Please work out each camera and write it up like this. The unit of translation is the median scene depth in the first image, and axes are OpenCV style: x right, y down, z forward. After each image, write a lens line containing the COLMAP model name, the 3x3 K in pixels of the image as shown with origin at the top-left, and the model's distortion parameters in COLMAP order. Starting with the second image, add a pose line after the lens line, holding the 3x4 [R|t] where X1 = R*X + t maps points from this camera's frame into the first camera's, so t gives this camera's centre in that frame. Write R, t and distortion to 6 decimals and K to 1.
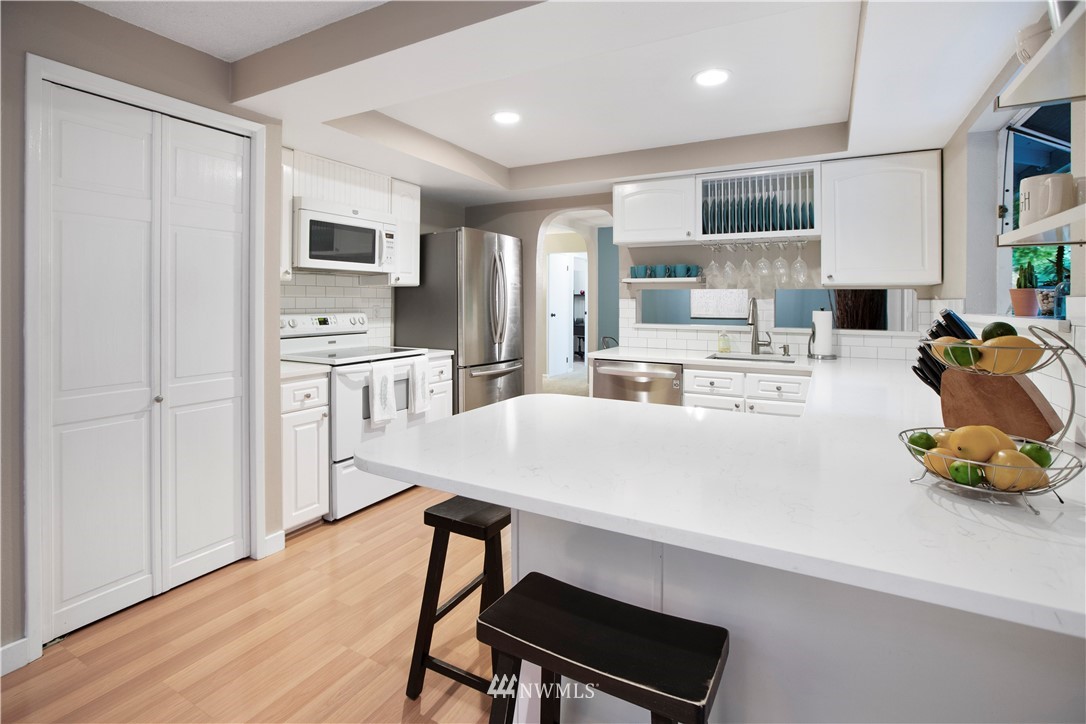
lens RADIAL K [[512.2, 0, 547.5], [0, 512.2, 306.1], [0, 0, 1]] dist [-0.060629, 0.000017]
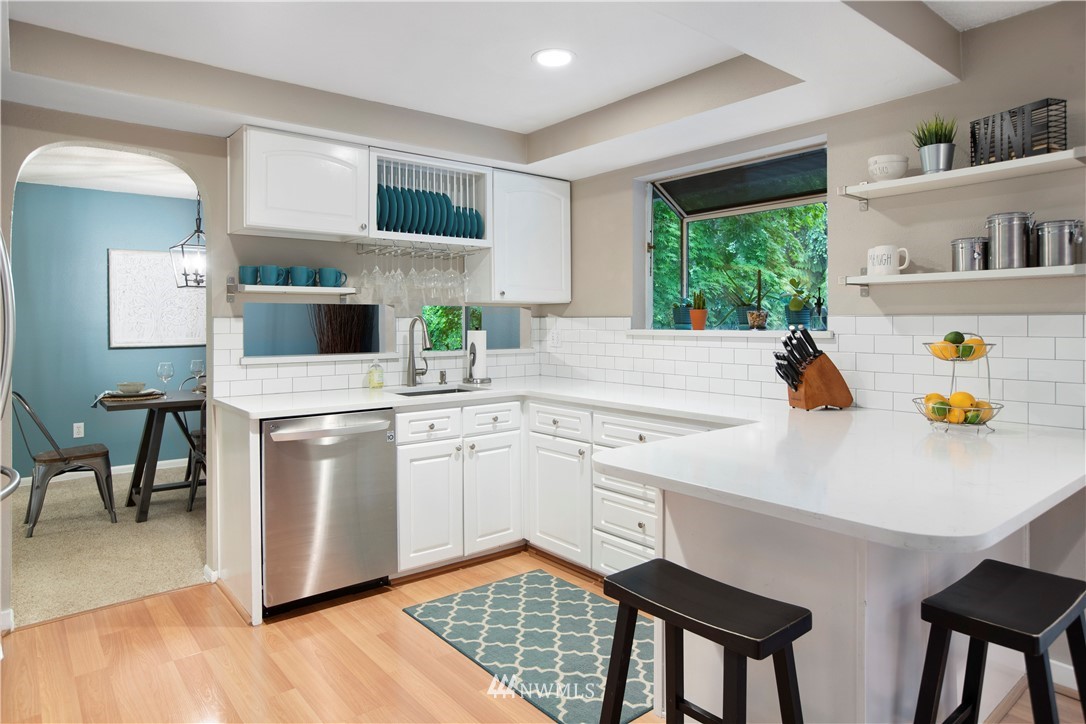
lens RADIAL K [[651.1, 0, 542.7], [0, 651.1, 334.0], [0, 0, 1]] dist [-0.001303, 0.000158]
pose [[0.371055, -0.024336, 0.928292, -0.485015], [0.012897, 0.999695, 0.021053, -0.007064], [-0.928521, 0.004161, 0.371256, 0.431300]]
